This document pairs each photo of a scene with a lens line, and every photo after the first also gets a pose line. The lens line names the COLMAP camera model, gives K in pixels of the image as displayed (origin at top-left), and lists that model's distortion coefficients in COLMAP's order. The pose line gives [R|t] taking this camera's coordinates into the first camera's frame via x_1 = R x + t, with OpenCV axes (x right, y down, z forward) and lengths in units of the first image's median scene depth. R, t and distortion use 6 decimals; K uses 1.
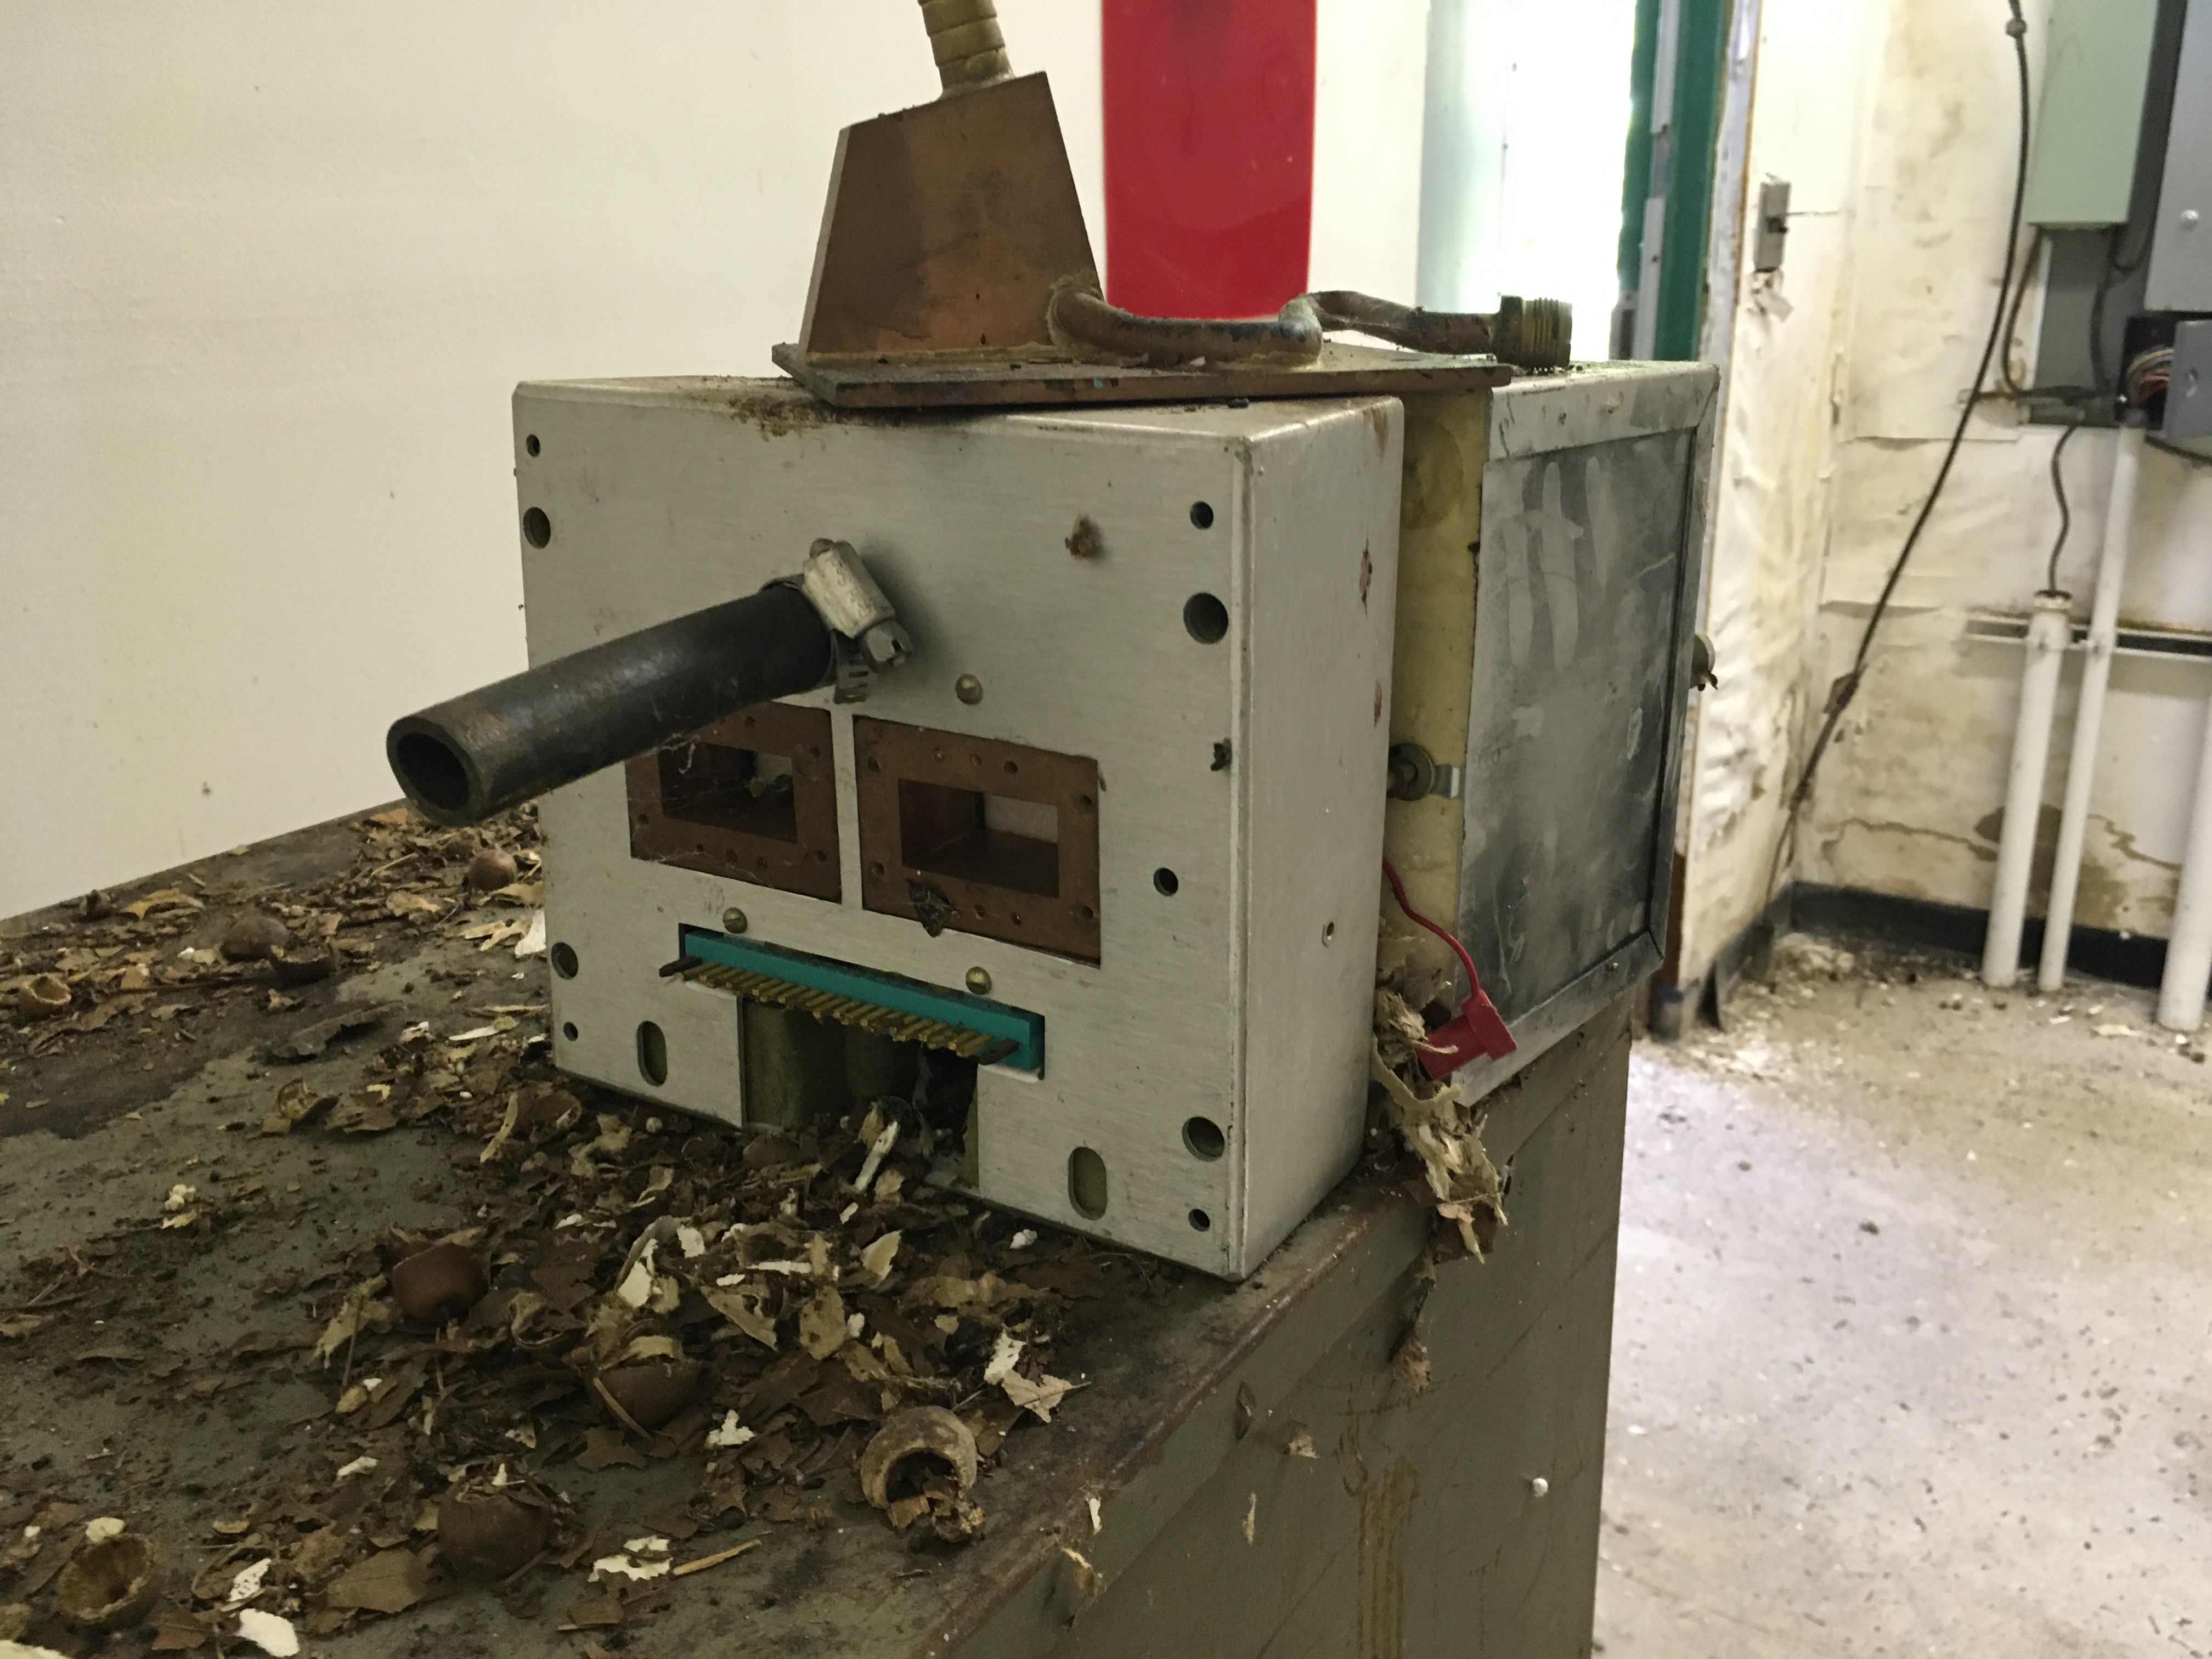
lens RADIAL K [[1874.3, 0, 1107.4], [0, 1874.3, 826.5], [0, 0, 1]] dist [0.077756, -0.102914]
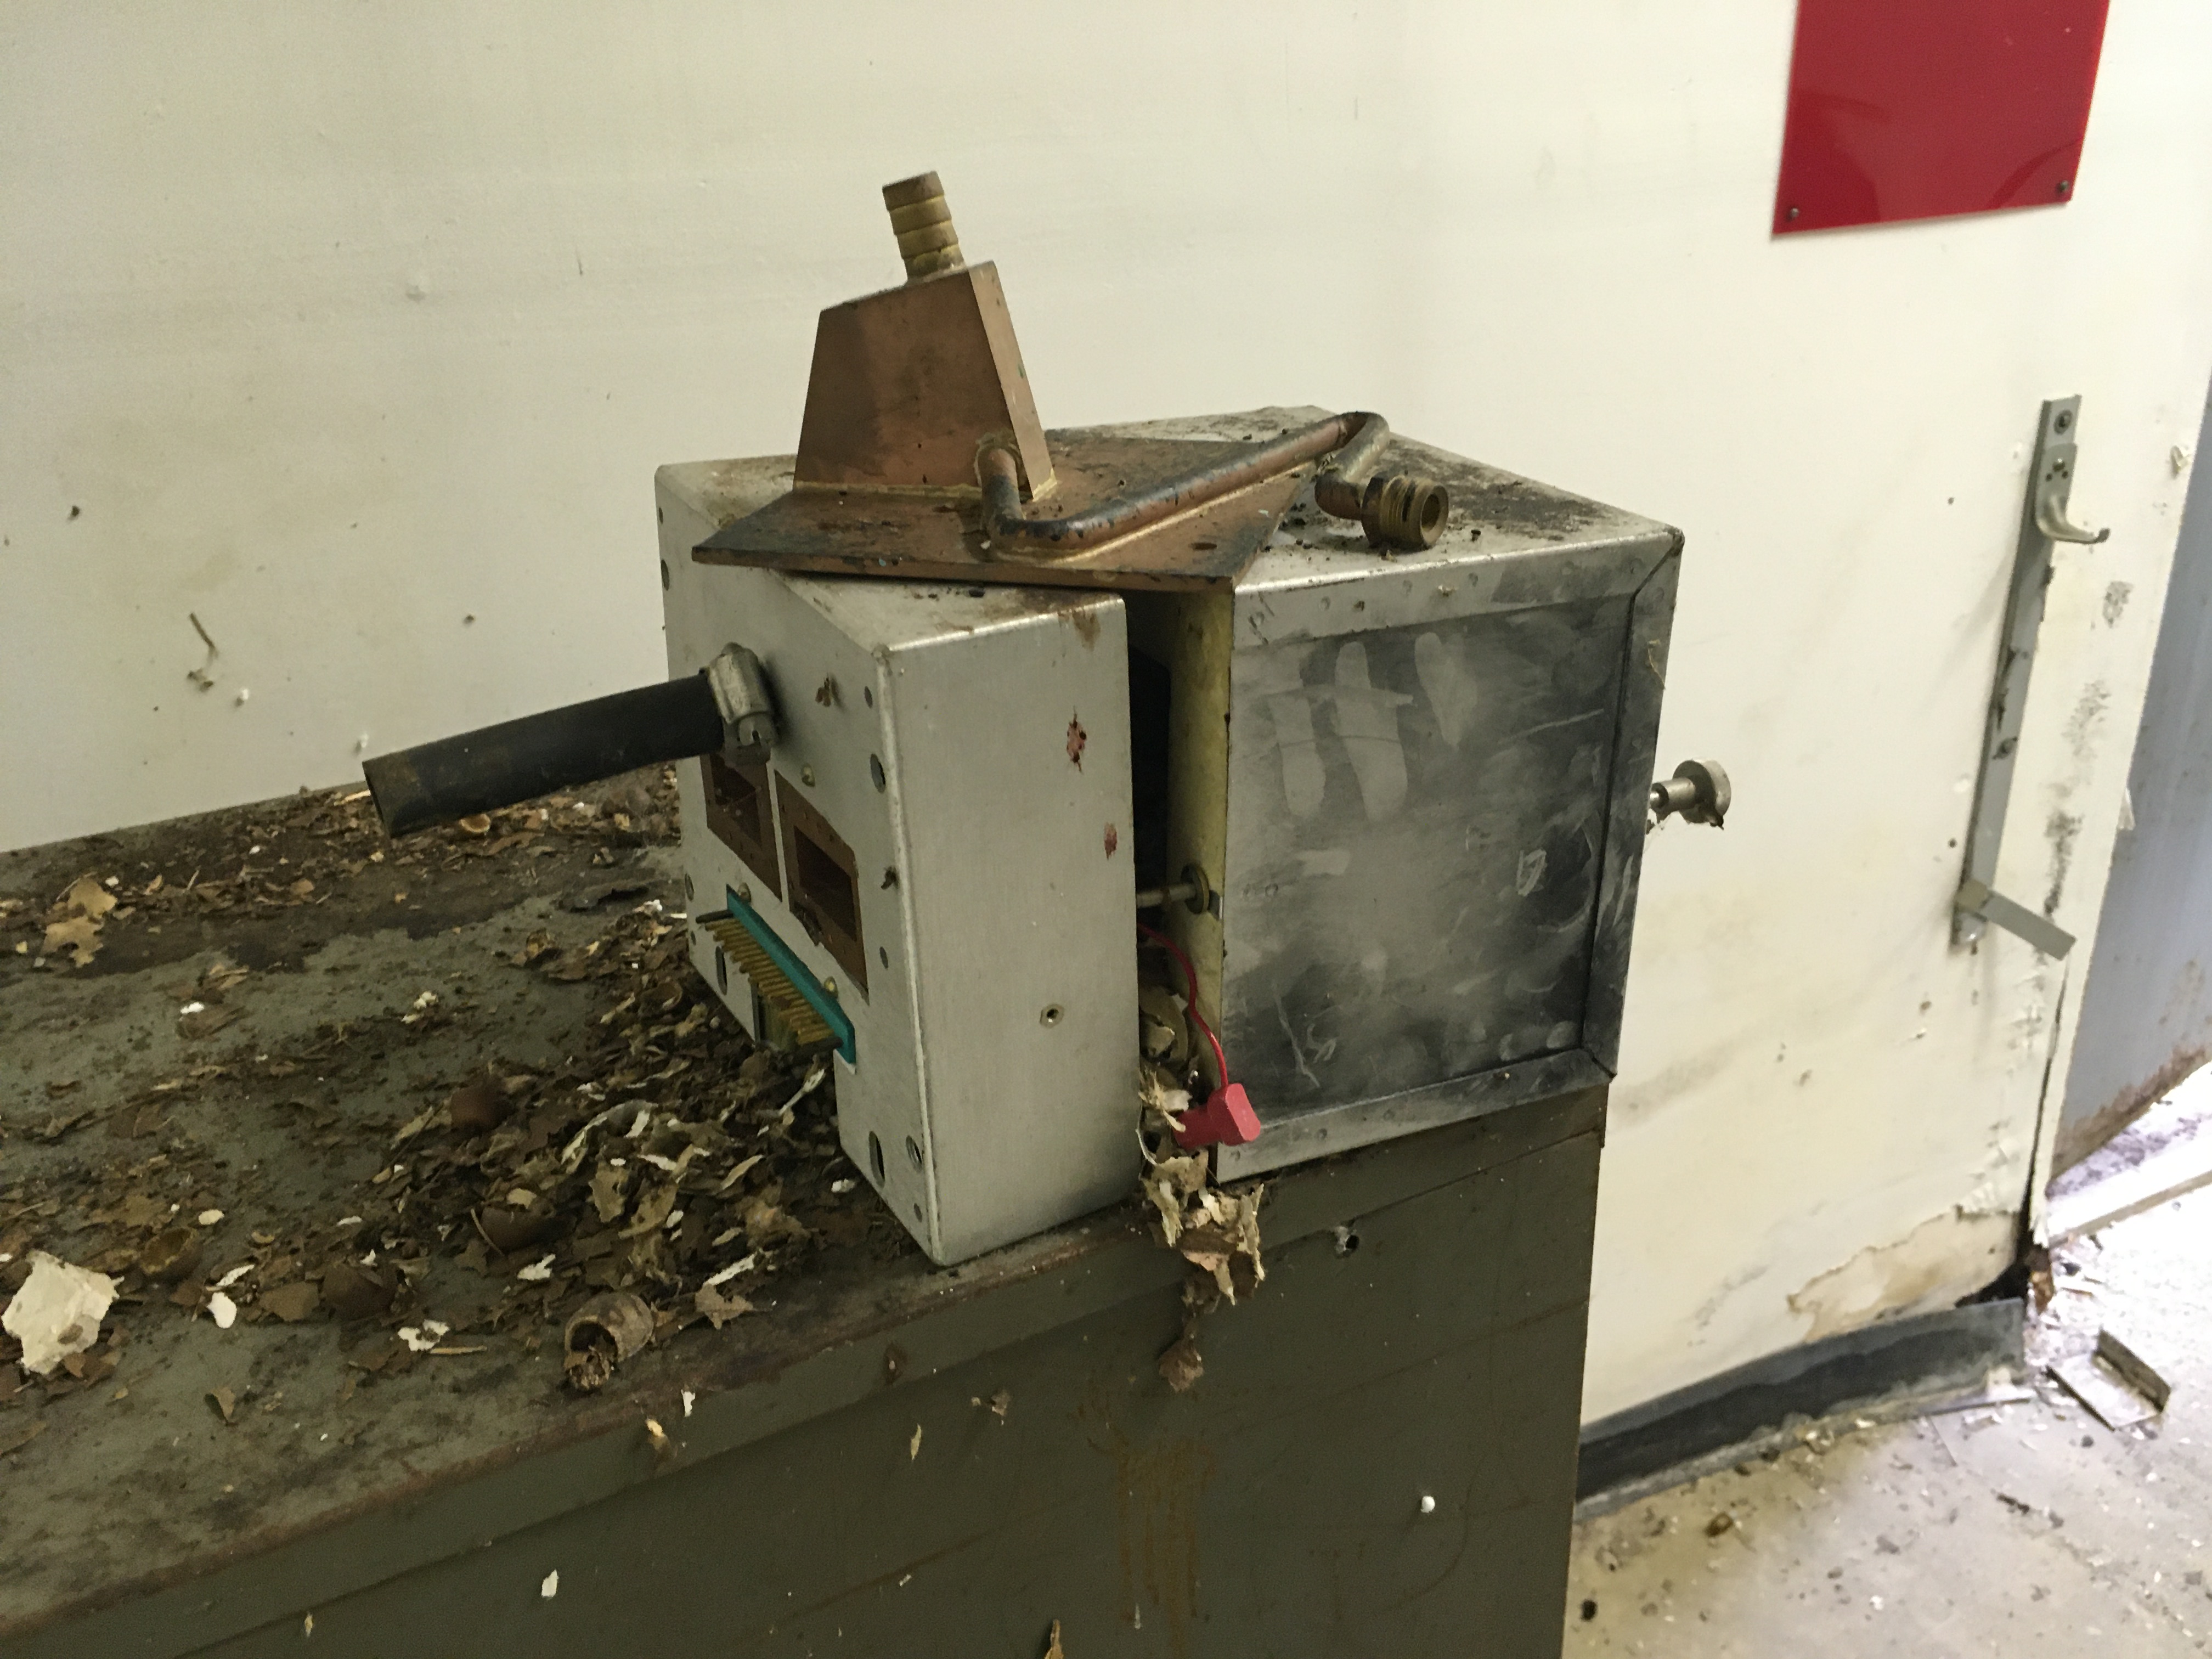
lens RADIAL K [[1874.3, 0, 1111.4], [0, 1874.3, 825.8], [0, 0, 1]] dist [0.077756, -0.102914]
pose [[0.880010, 0.184889, -0.437491, 0.529279], [-0.133395, 0.980258, 0.145945, -0.197920], [0.455838, -0.070074, 0.887300, -0.043961]]
